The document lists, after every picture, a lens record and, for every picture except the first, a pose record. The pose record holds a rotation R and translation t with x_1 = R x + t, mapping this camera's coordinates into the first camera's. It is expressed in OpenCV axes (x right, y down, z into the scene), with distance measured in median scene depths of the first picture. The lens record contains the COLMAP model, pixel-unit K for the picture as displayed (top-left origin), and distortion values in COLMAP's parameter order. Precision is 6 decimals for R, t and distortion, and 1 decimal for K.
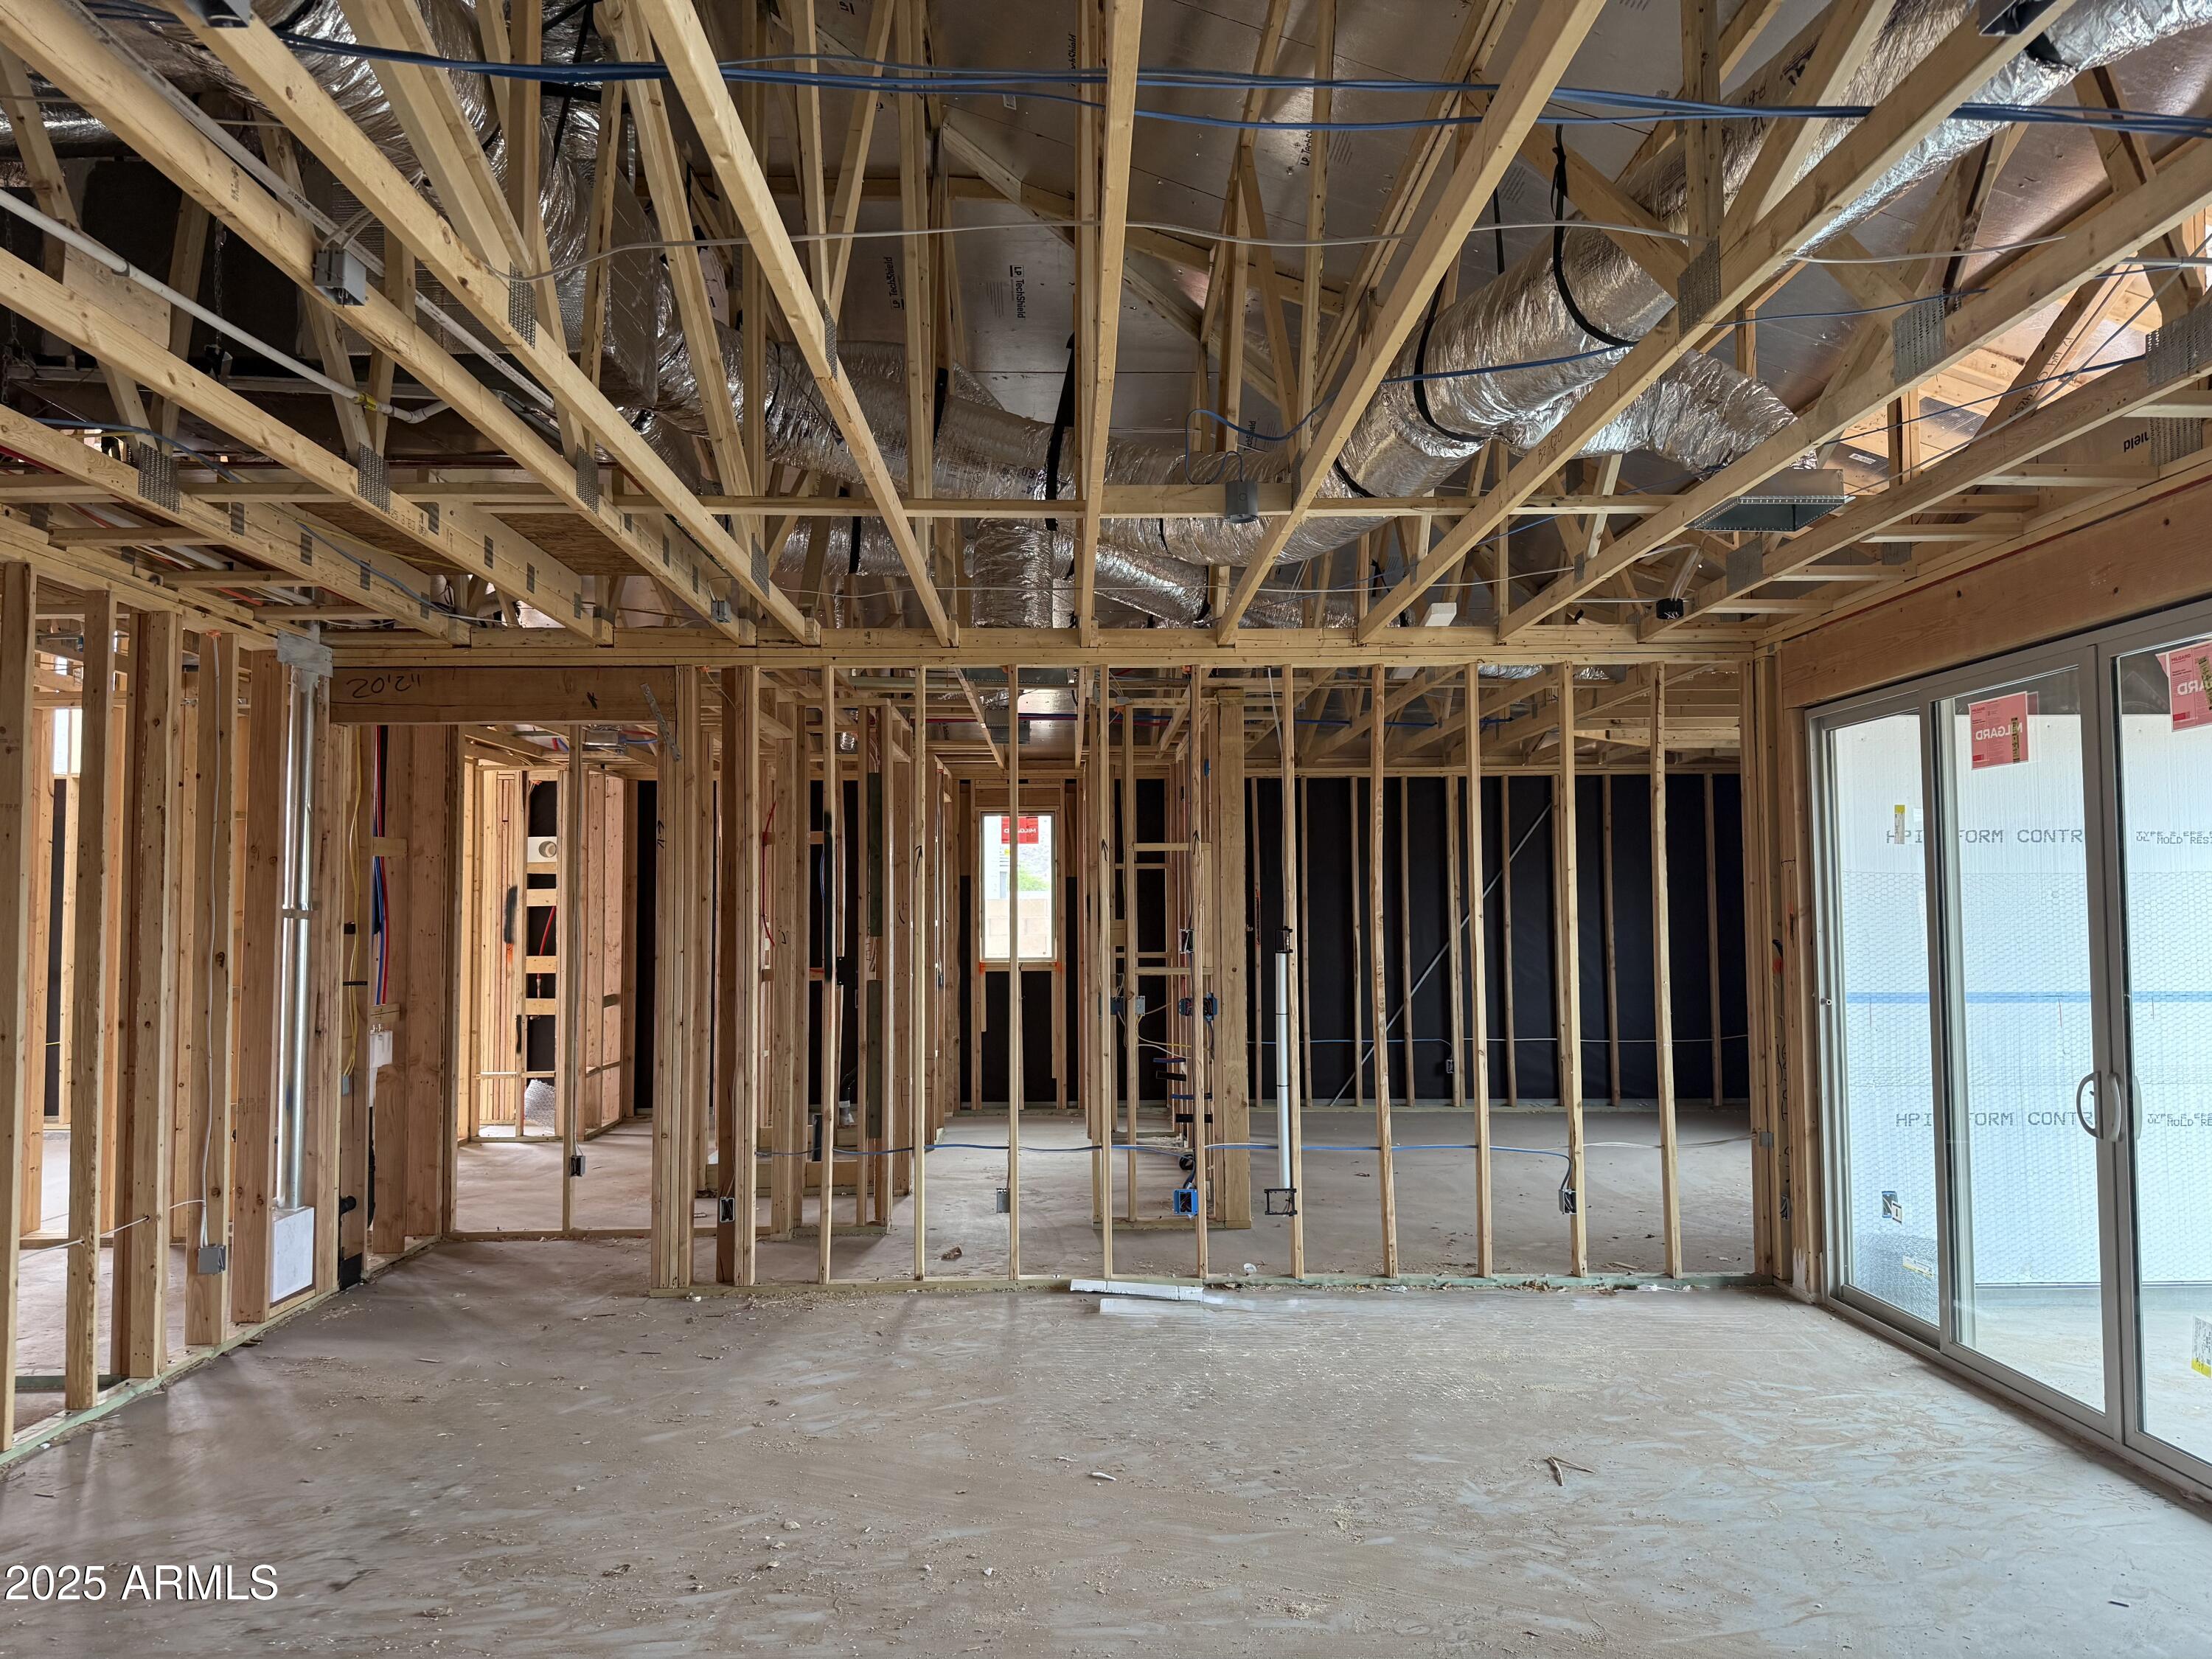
lens RADIAL K [[1550.6, 0, 1106.0], [0, 1550.6, 829.5], [0, 0, 1]] dist [0.064635, -0.090655]
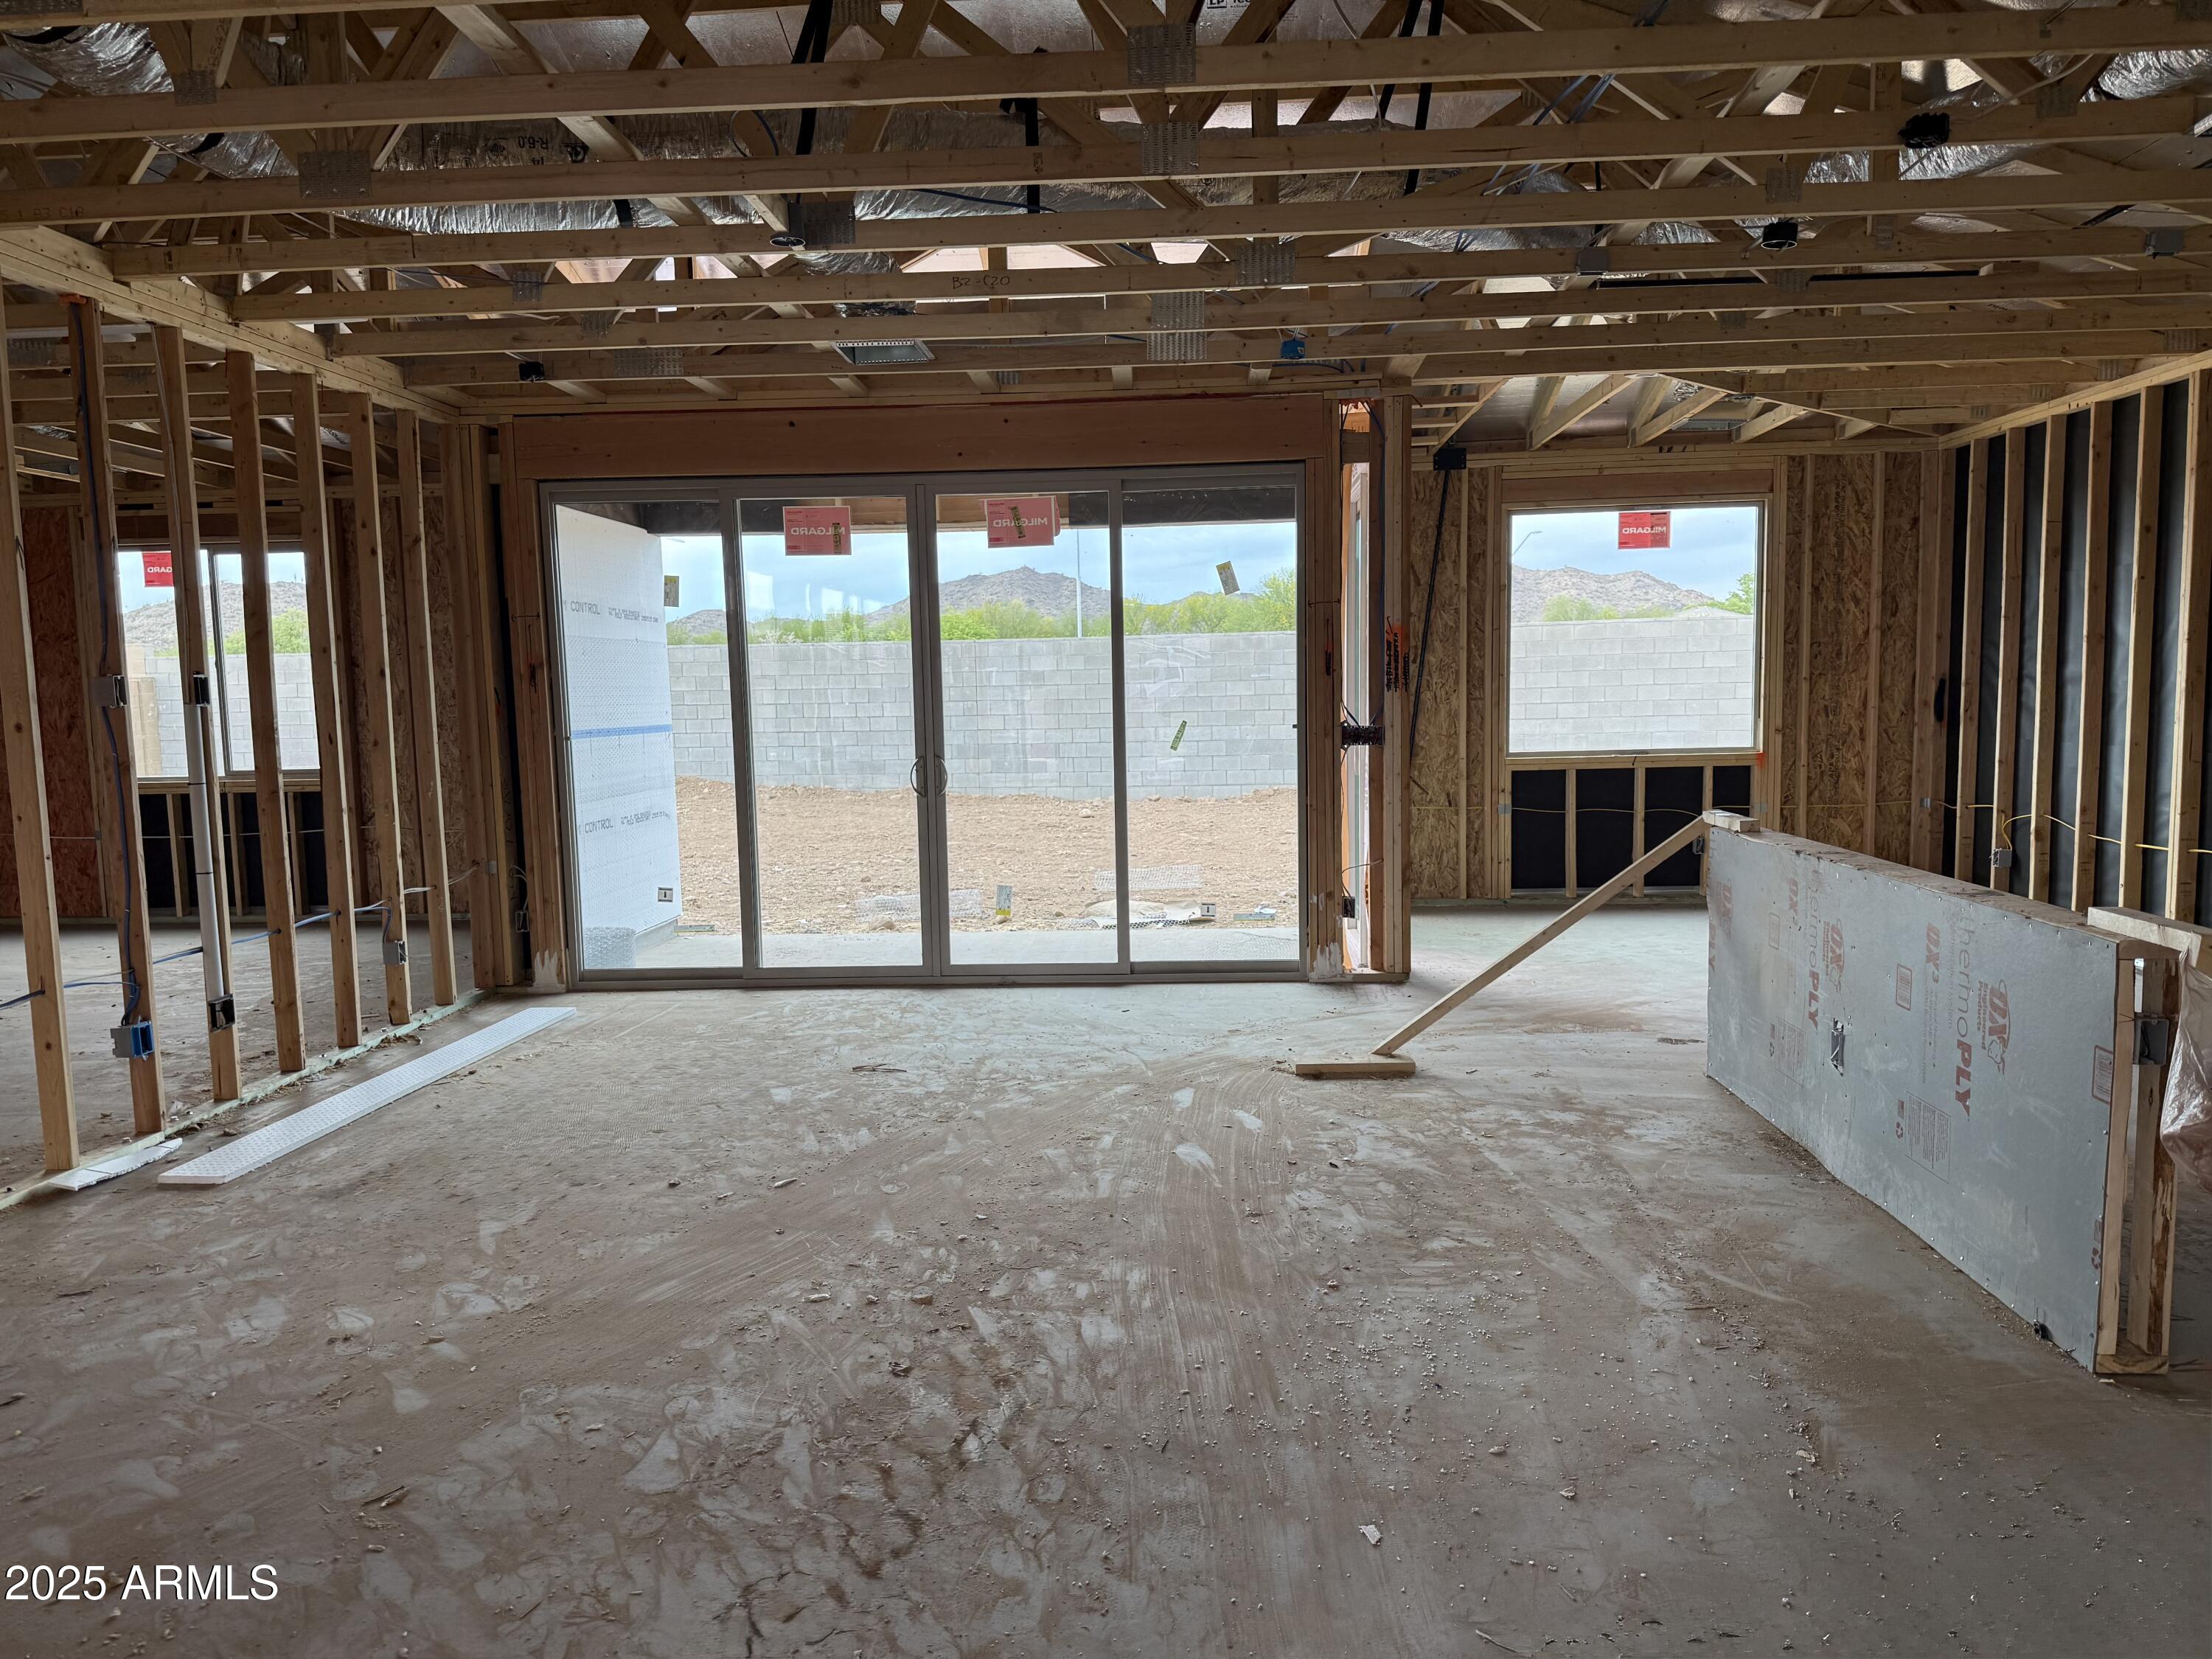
lens RADIAL K [[1550.6, 0, 1106.0], [0, 1550.6, 829.5], [0, 0, 1]] dist [0.064635, -0.090655]
pose [[0.064579, -0.081765, 0.994557, -0.883430], [-0.030433, 0.996013, 0.083861, 0.085147], [-0.997448, -0.035683, 0.061833, 0.667238]]
